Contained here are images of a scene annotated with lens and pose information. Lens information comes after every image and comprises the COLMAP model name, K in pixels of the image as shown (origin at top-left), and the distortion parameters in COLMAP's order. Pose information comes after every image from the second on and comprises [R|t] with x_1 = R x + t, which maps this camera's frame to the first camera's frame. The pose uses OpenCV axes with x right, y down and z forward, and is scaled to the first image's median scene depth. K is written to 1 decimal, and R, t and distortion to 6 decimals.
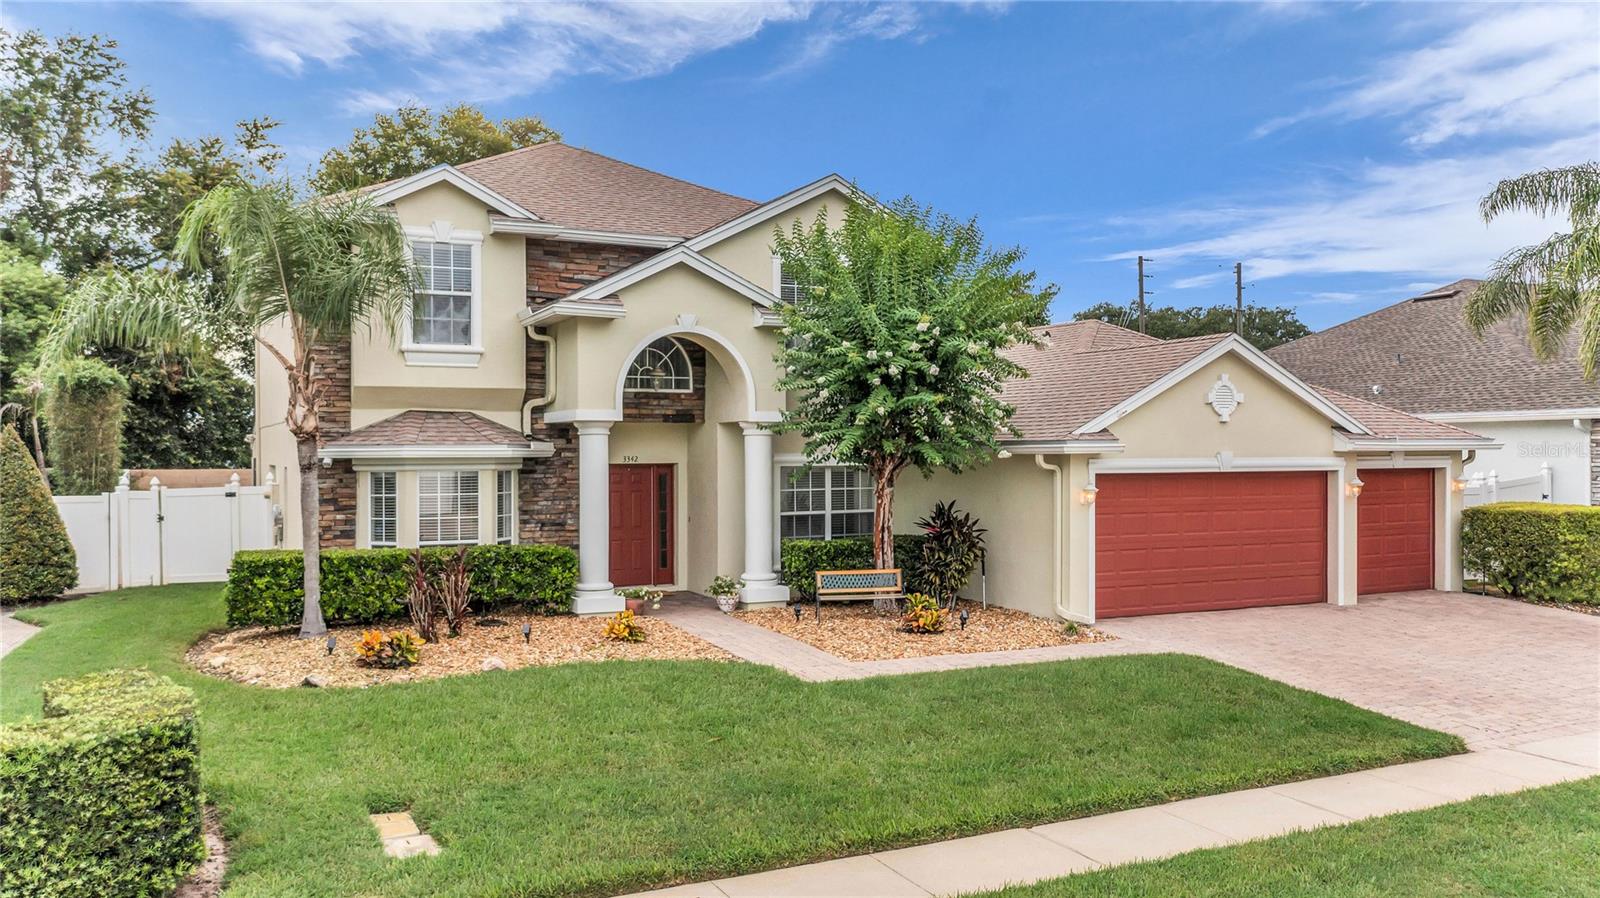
lens RADIAL K [[1266.4, 0, 800.0], [0, 1266.4, 449.0], [0, 0, 1]] dist [0.024711, -0.002206]
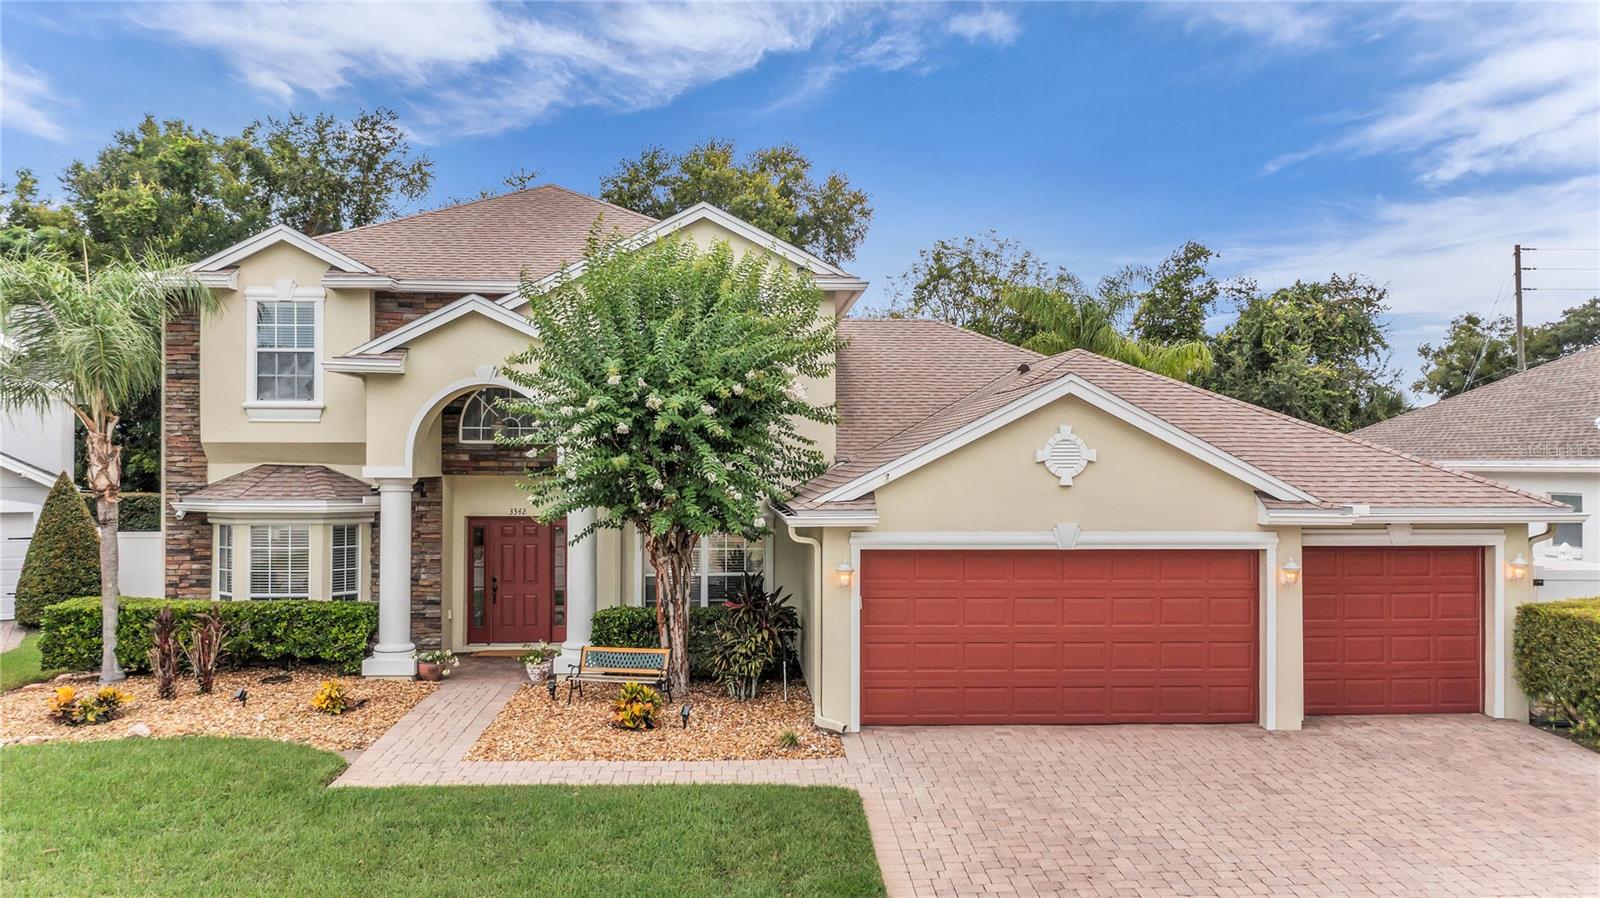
lens RADIAL K [[1266.4, 0, 800.0], [0, 1266.4, 449.0], [0, 0, 1]] dist [0.024711, -0.002206]
pose [[0.922775, 0.002640, -0.385331, 0.492096], [-0.006171, 0.999950, -0.007926, -0.037647], [0.385291, 0.009692, 0.922744, 0.213914]]
